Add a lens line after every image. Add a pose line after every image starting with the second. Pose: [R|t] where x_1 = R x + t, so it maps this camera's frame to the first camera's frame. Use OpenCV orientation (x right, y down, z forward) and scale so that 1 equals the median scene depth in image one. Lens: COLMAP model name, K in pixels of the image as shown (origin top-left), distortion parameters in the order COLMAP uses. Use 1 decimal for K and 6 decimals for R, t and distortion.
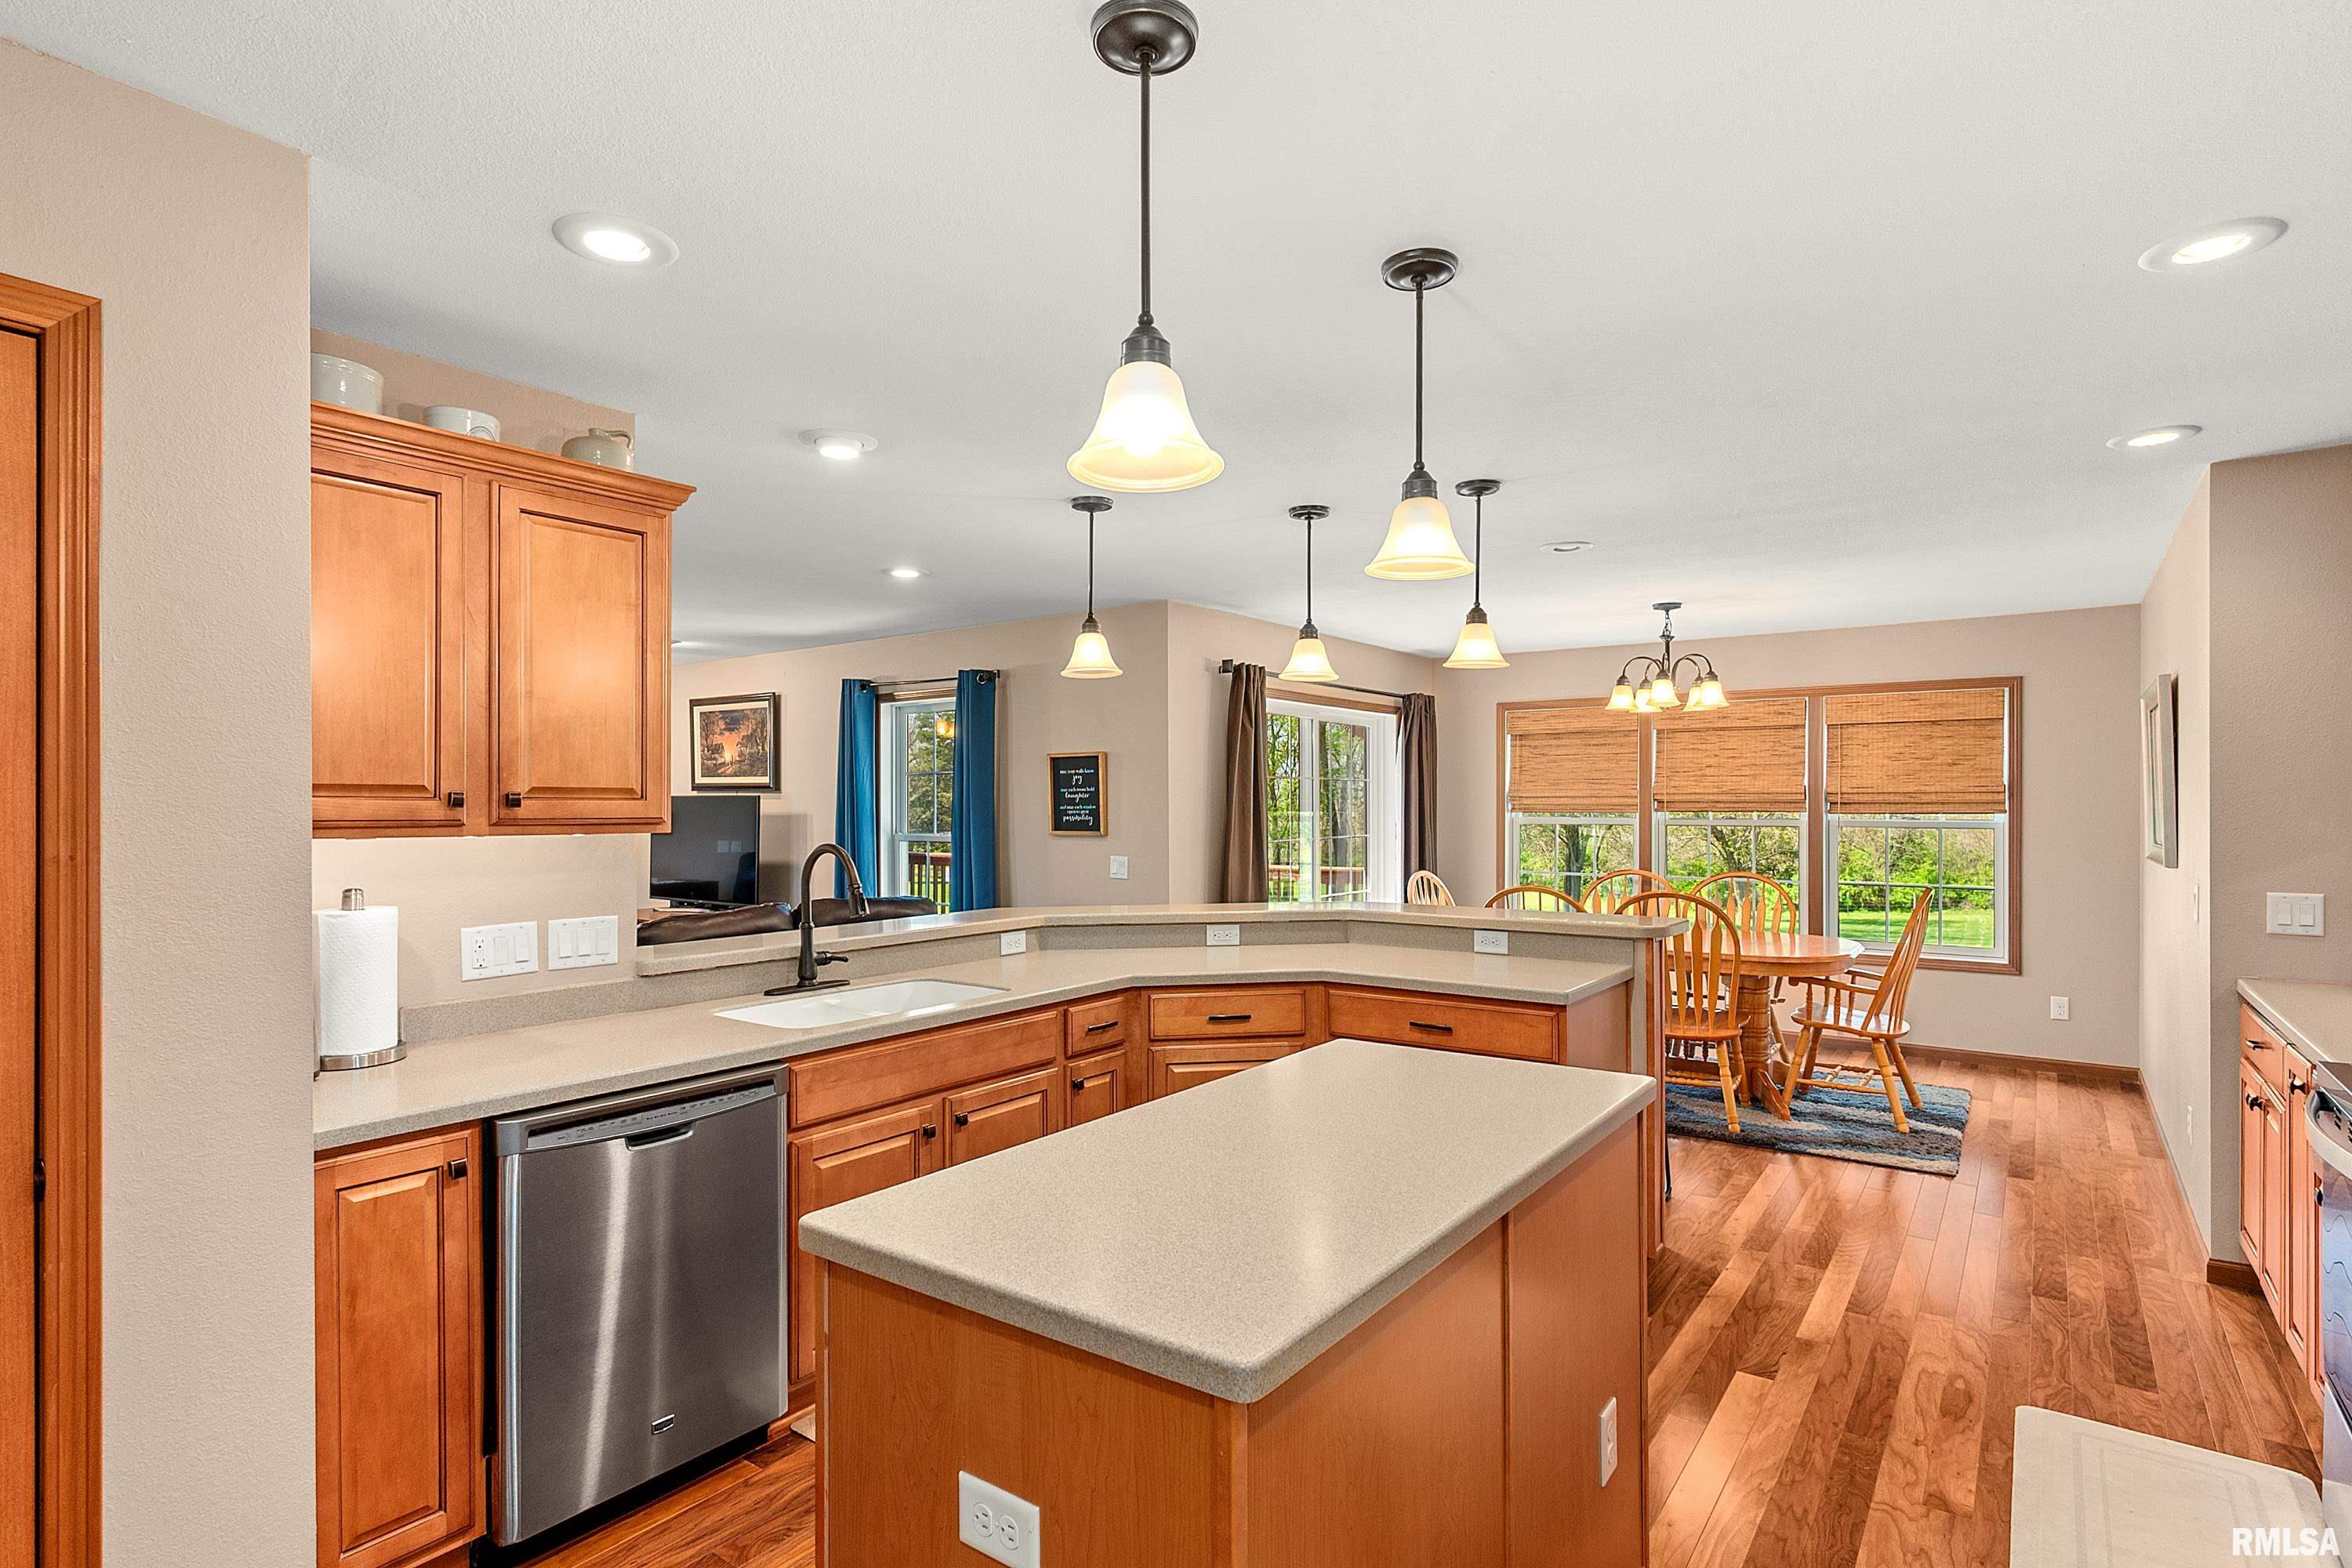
lens RADIAL K [[1193.8, 0, 1179.6], [0, 1193.8, 795.2], [0, 0, 1]] dist [-0.002876, -0.001363]
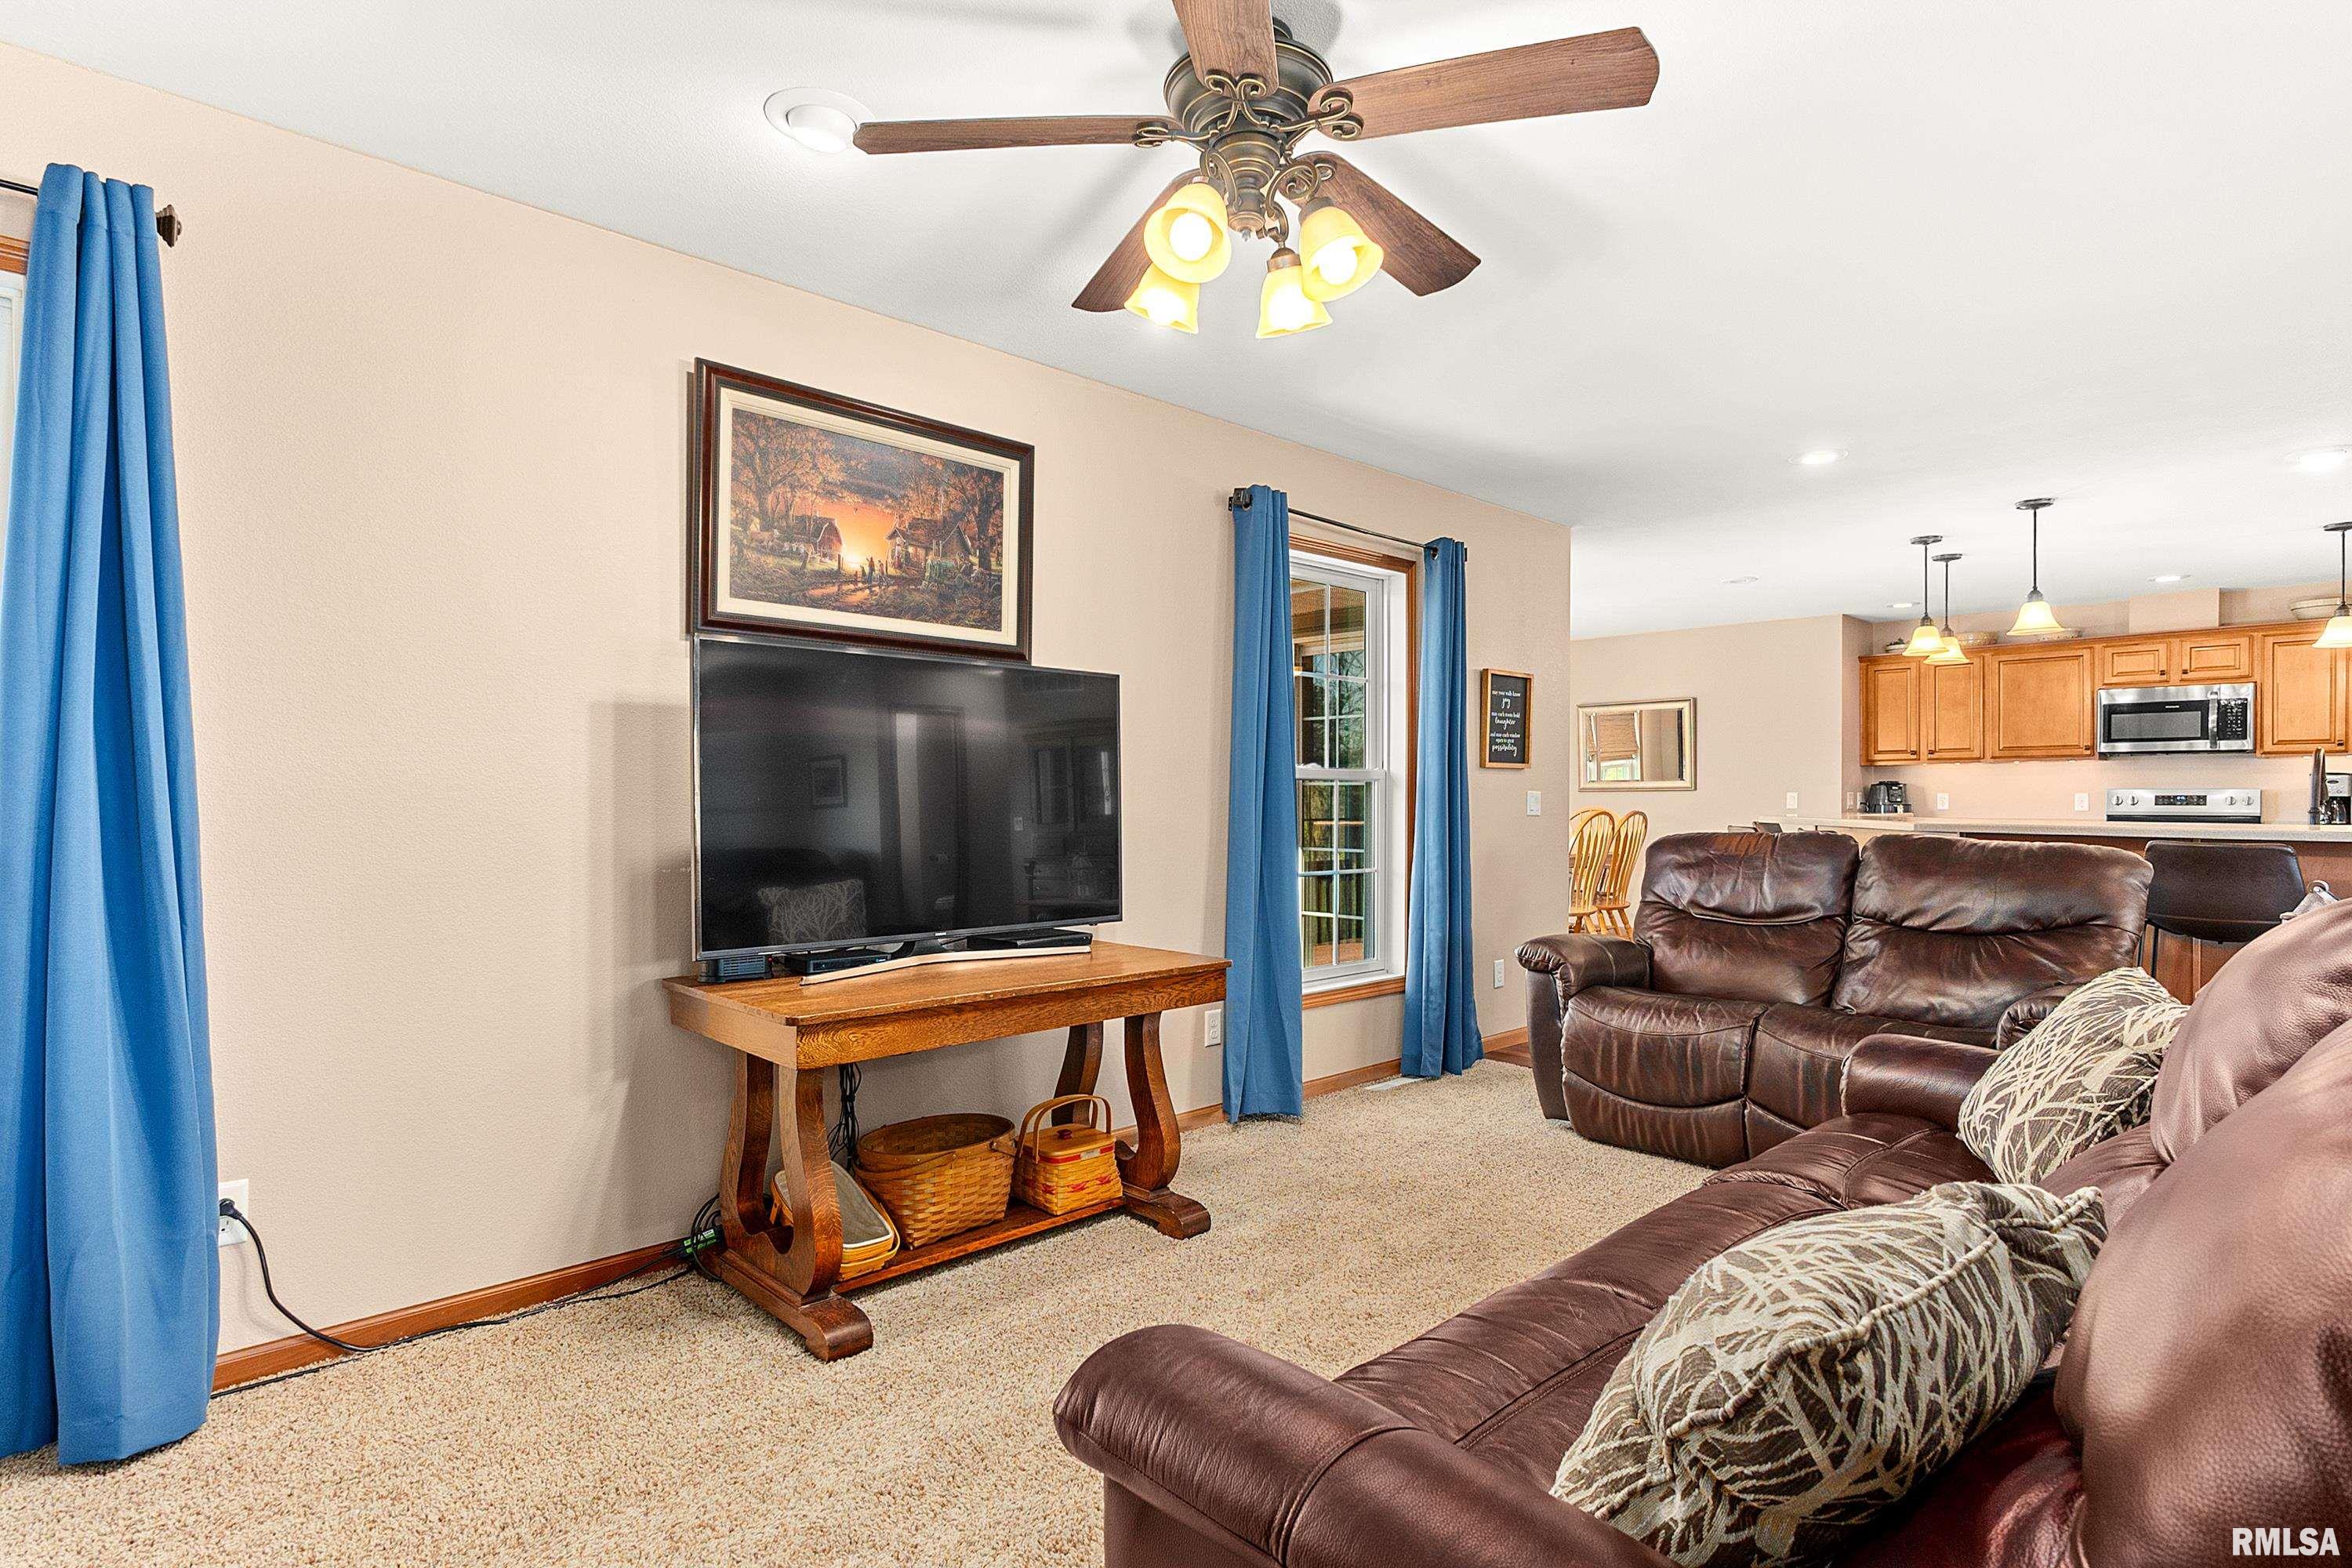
lens RADIAL K [[1193.8, 0, 1198.6], [0, 1193.8, 799.5], [0, 0, 1]] dist [-0.002876, -0.001363]
pose [[0.156890, 0.002180, 0.987614, -0.888114], [-0.006993, 0.999975, -0.001096, 0.054117], [-0.987591, -0.006735, 0.156901, 0.990421]]
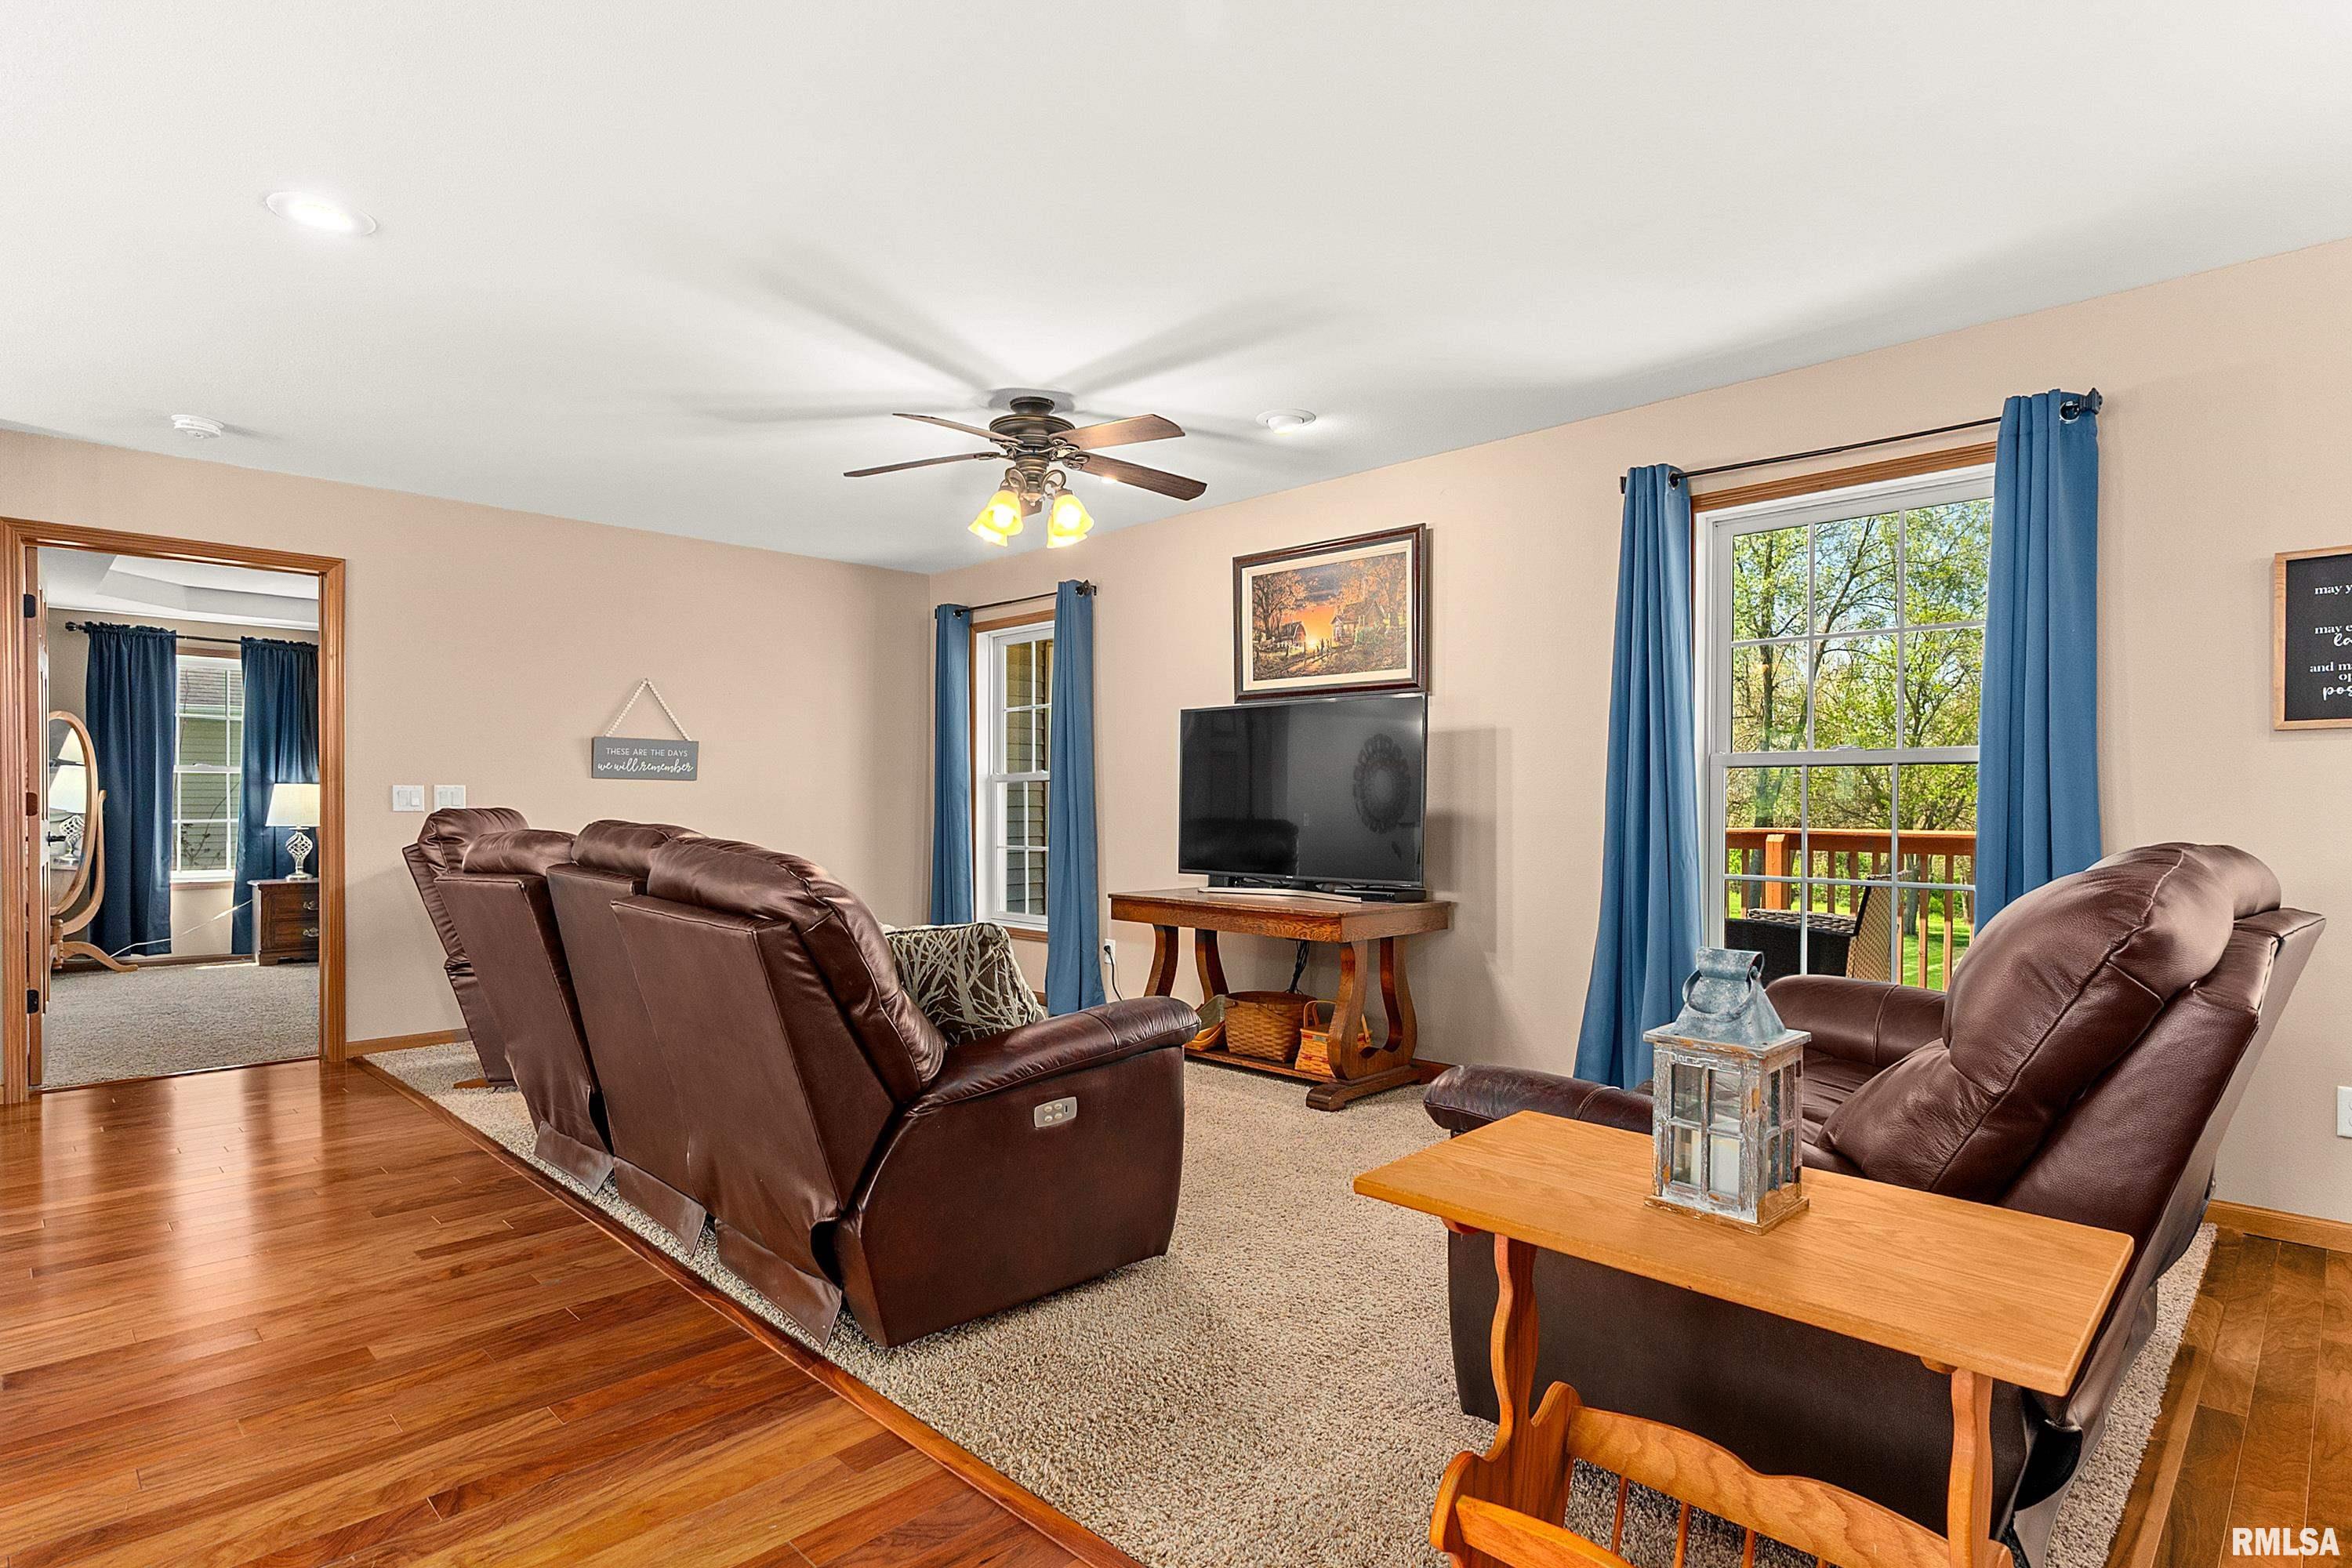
lens RADIAL K [[1193.8, 0, 1173.1], [0, 1193.8, 791.0], [0, 0, 1]] dist [-0.002876, -0.001363]
pose [[0.989565, -0.003312, -0.144052, -0.431886], [0.004309, 0.999969, 0.006614, 0.047606], [0.144026, -0.007165, 0.989548, 0.453681]]
